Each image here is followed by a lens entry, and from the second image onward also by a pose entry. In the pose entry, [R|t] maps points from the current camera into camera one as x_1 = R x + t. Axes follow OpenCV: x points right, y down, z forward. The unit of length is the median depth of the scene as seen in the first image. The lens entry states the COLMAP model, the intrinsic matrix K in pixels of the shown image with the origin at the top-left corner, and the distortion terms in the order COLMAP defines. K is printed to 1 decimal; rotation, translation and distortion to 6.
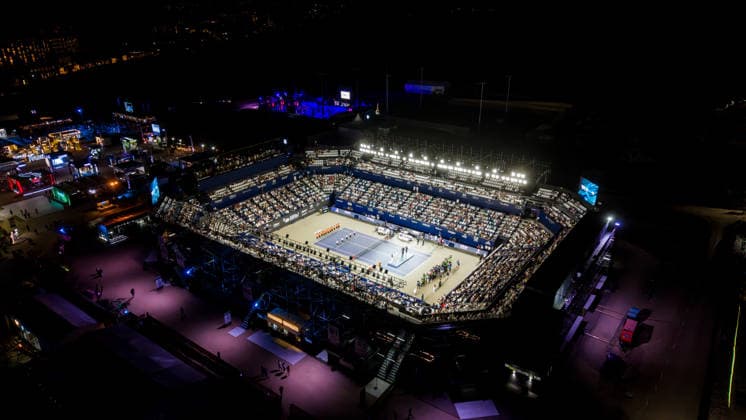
lens RADIAL K [[504.2, 0, 373.0], [0, 504.2, 210.0], [0, 0, 1]] dist [0.001062, -0.000010]
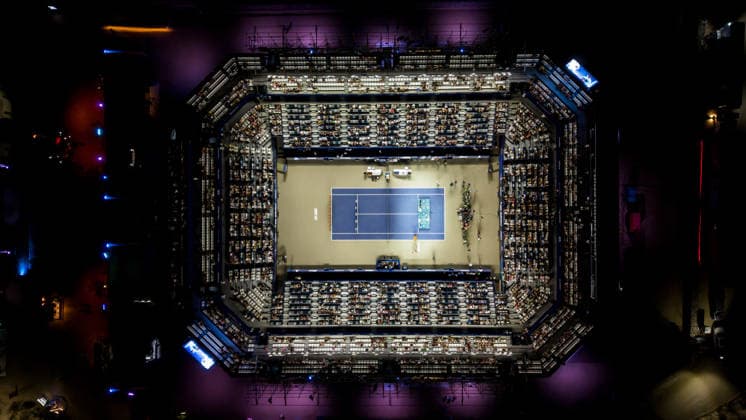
lens RADIAL K [[504.2, 0, 373.0], [0, 504.2, 210.0], [0, 0, 1]] dist [0.001062, -0.000010]
pose [[0.789993, -0.612973, 0.013261, -0.036071], [0.242547, 0.332310, 0.911450, -0.760617], [-0.563101, -0.716822, 0.411197, 0.561897]]
